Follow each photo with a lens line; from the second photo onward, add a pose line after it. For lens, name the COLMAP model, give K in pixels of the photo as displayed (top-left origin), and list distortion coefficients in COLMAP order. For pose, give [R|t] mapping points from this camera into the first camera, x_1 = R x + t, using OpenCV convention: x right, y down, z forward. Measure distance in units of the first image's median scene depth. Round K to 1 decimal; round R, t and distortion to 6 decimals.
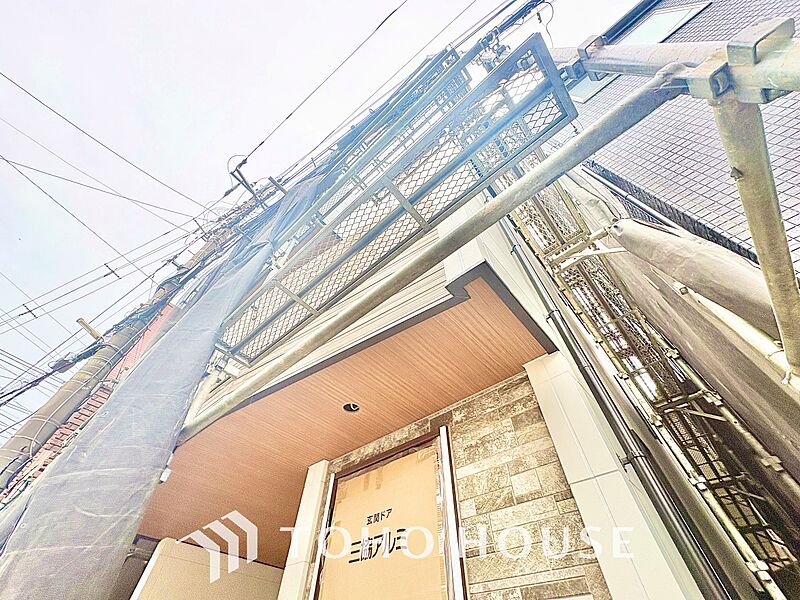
lens RADIAL K [[318.0, 0, 400.4], [0, 318.0, 300.7], [0, 0, 1]] dist [-0.000129, 0.000182]
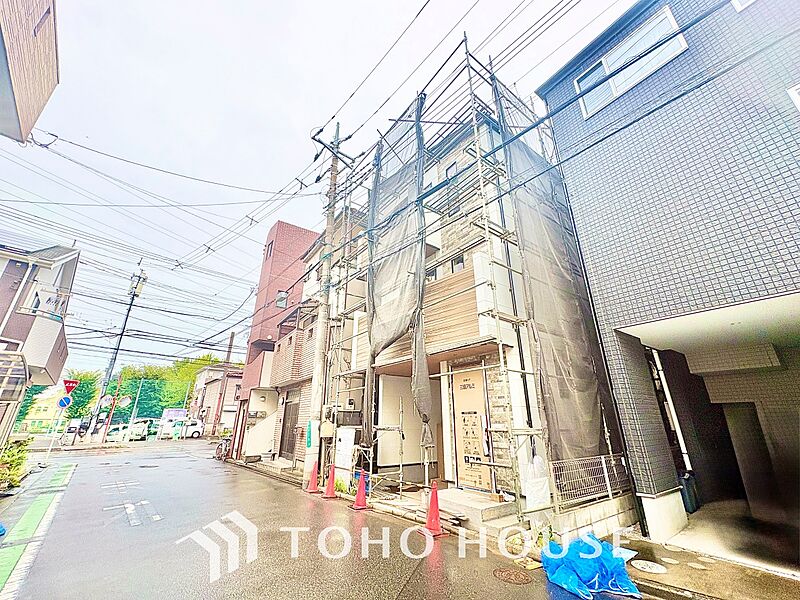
lens RADIAL K [[318.0, 0, 401.4], [0, 318.0, 300.2], [0, 0, 1]] dist [-0.000129, 0.000182]
pose [[0.974116, -0.094542, -0.205329, 0.041063], [0.187690, 0.844502, 0.501587, -2.131545], [0.125980, -0.527142, 0.840387, -1.751213]]
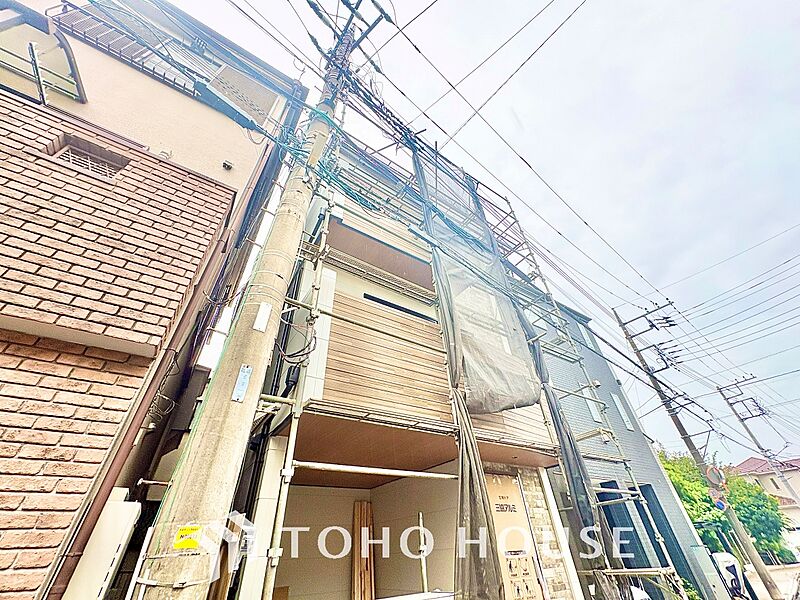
lens RADIAL K [[318.0, 0, 399.5], [0, 318.0, 300.5], [0, 0, 1]] dist [-0.000129, 0.000182]
pose [[0.270818, 0.582307, 0.766535, -3.297658], [-0.732085, 0.641645, -0.228786, 0.846221], [-0.625067, -0.499210, 0.600067, 0.741717]]
